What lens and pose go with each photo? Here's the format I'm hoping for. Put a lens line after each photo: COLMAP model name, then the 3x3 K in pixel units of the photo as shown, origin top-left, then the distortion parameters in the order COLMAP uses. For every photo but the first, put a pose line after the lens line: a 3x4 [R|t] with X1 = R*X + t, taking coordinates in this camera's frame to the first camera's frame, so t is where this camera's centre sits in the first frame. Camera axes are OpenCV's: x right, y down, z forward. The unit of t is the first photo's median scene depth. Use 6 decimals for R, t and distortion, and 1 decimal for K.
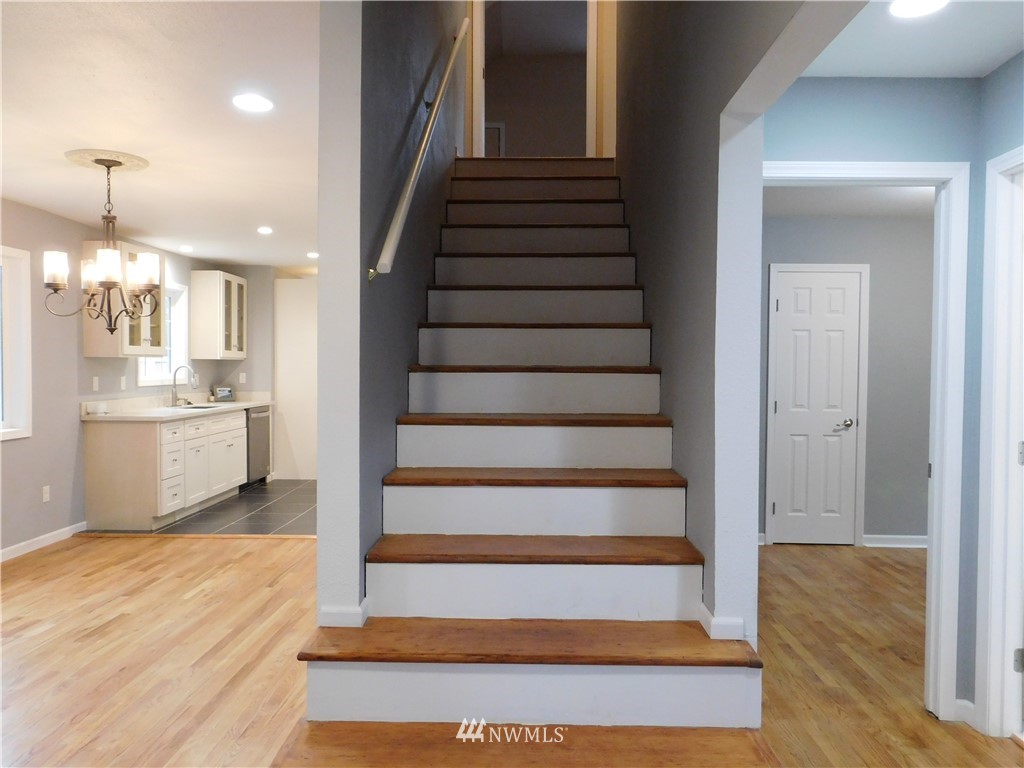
lens RADIAL K [[755.0, 0, 512.0], [0, 755.0, 384.0], [0, 0, 1]] dist [-0.003000, -0.000343]
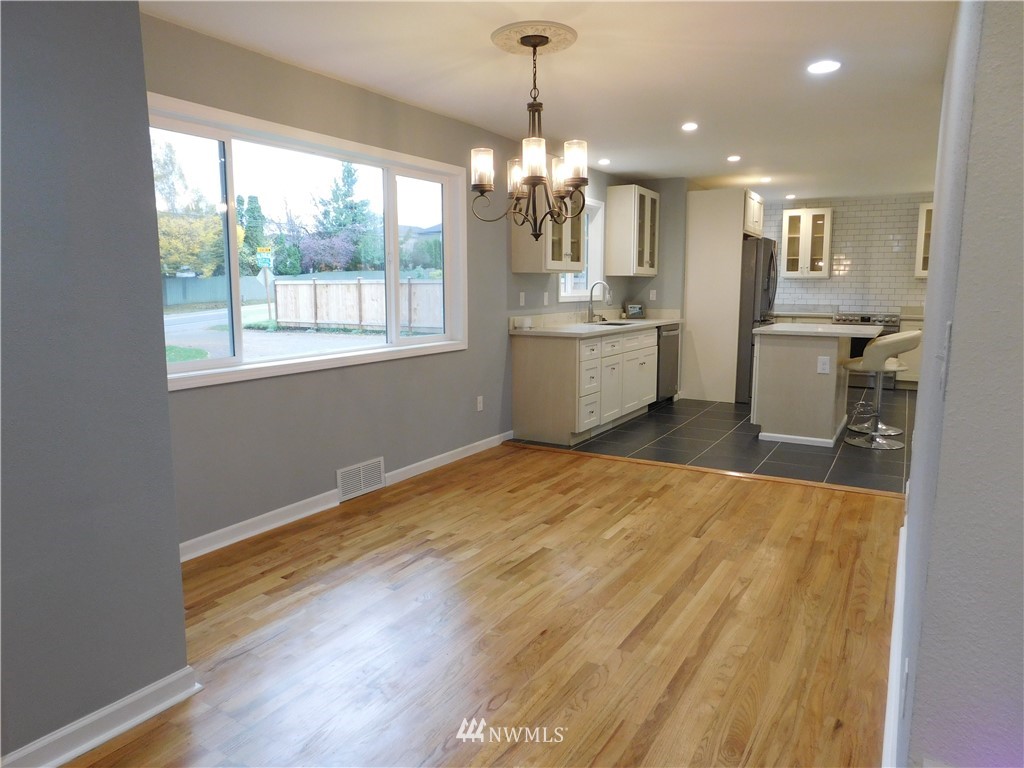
lens RADIAL K [[688.3, 0, 512.0], [0, 688.3, 384.0], [0, 0, 1]] dist [-0.087785, -0.000097]
pose [[0.866581, 0.063474, -0.494983, -0.113463], [-0.005583, 0.993049, 0.117569, 0.005673], [0.499005, -0.099120, 0.860912, 0.213735]]
